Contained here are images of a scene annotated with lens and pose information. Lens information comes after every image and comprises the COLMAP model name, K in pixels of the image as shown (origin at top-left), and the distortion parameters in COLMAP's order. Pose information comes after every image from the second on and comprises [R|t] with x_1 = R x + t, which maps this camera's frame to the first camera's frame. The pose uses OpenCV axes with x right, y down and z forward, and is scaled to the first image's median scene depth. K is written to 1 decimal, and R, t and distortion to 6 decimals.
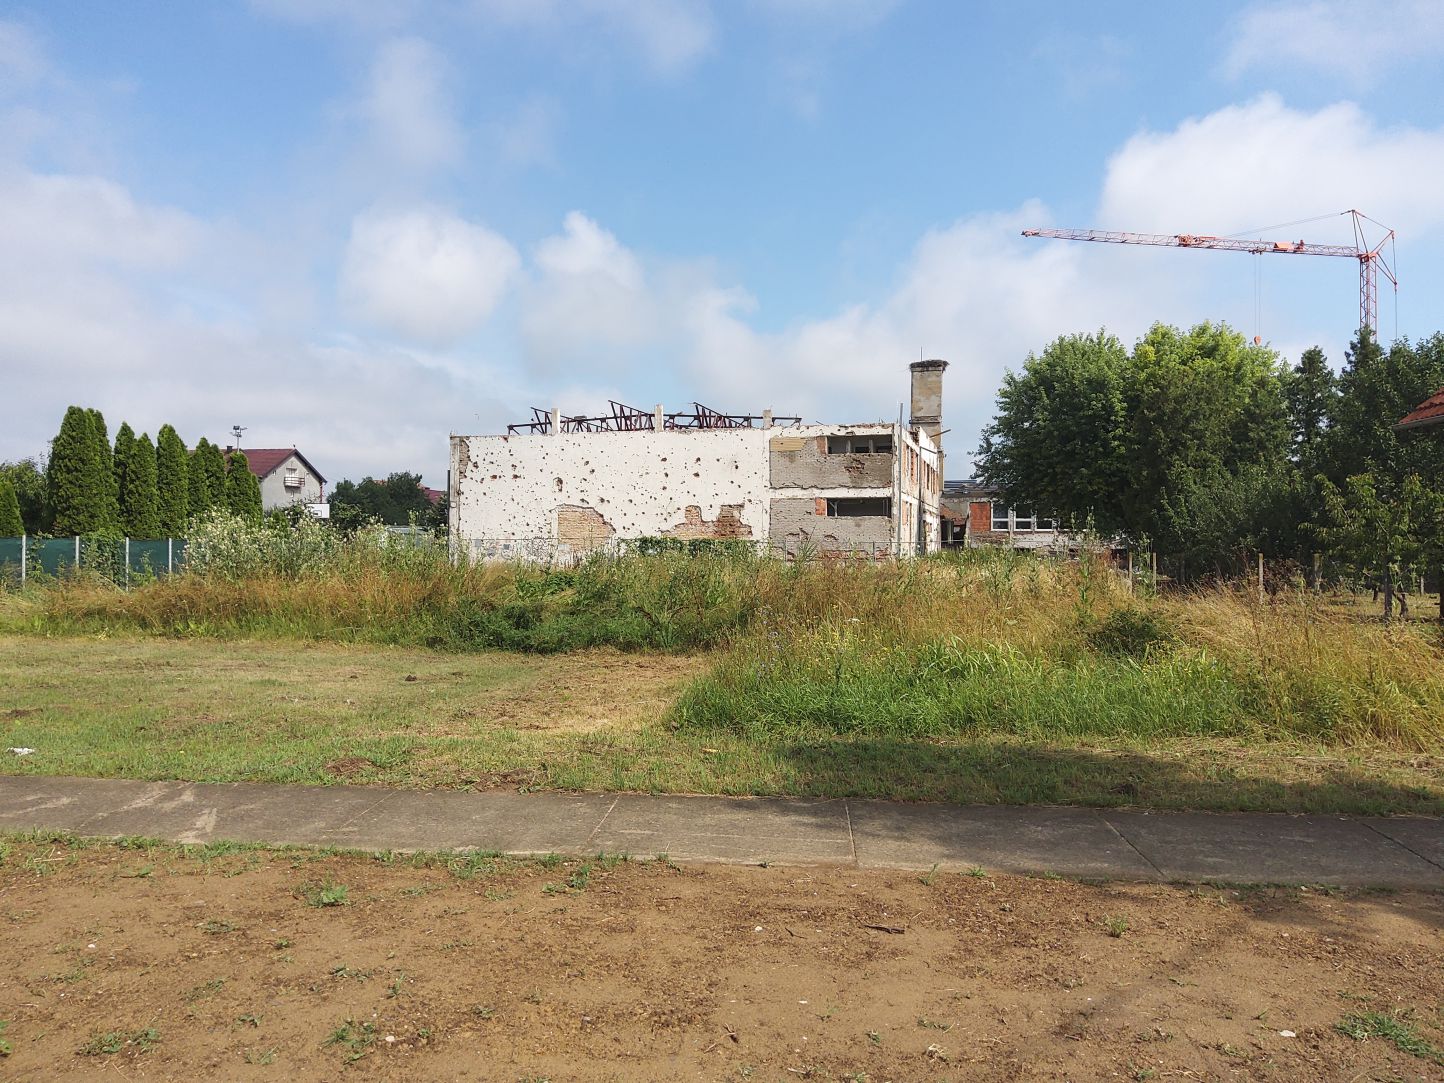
lens RADIAL K [[1066.3, 0, 718.6], [0, 1066.3, 540.6], [0, 0, 1]] dist [0.106231, -0.145356]
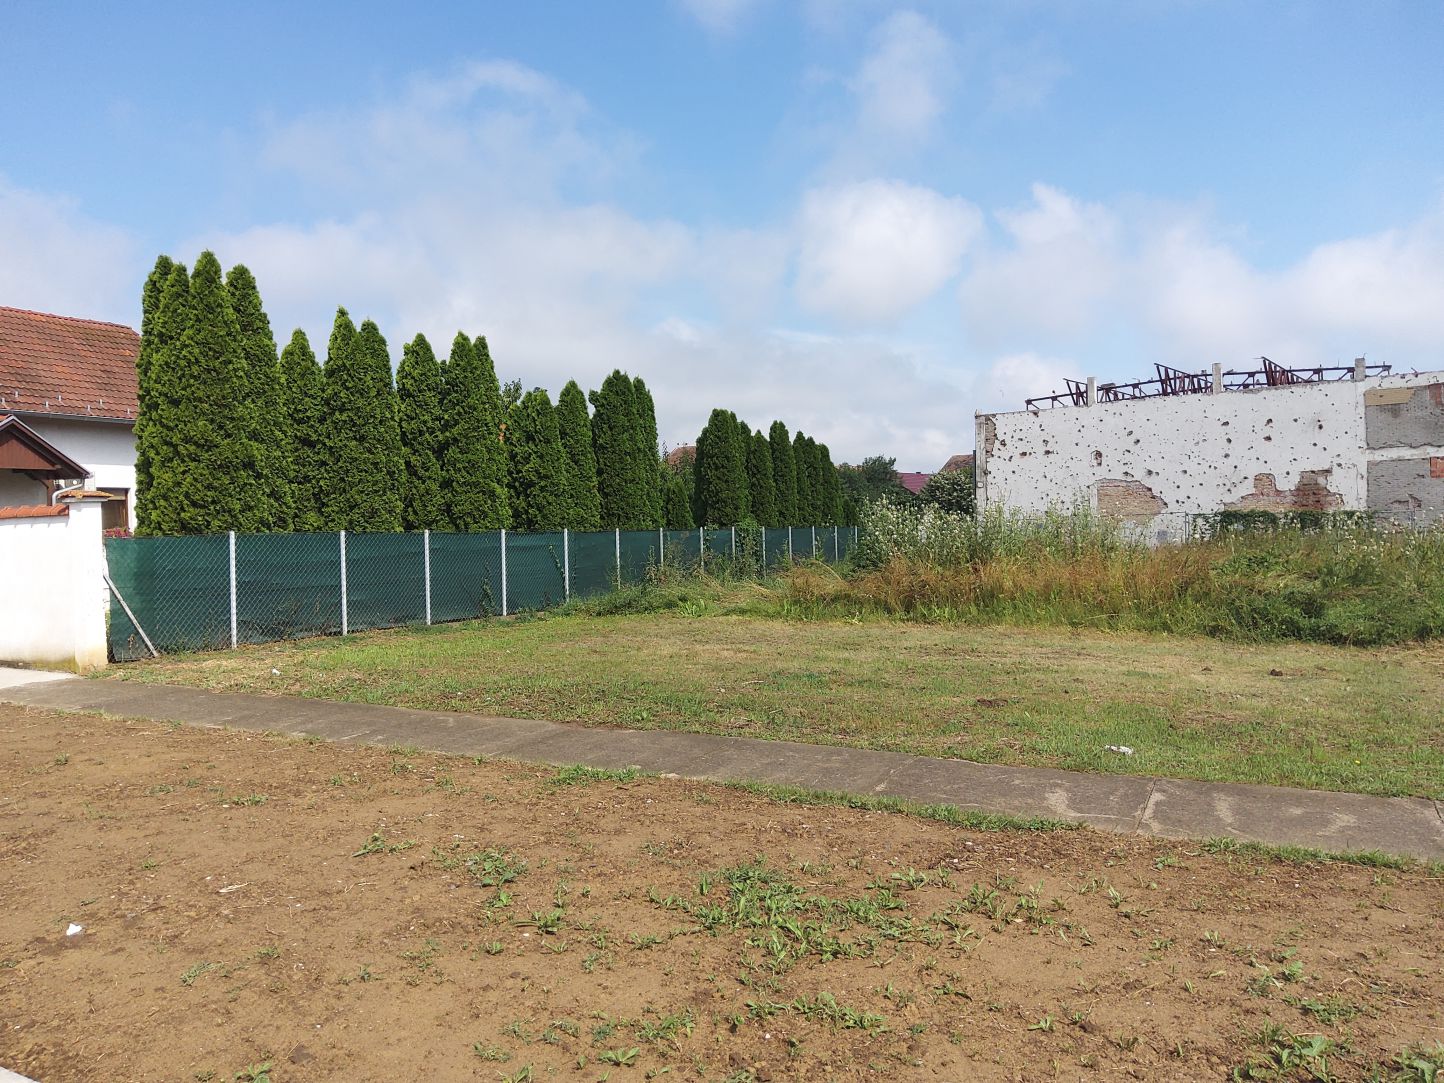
lens RADIAL K [[1066.3, 0, 718.6], [0, 1066.3, 540.6], [0, 0, 1]] dist [0.106231, -0.145356]
pose [[0.931399, -0.023038, -0.363271, -0.118219], [0.029931, 0.999463, 0.013355, -0.002795], [0.362768, -0.023312, 0.931588, -0.004696]]
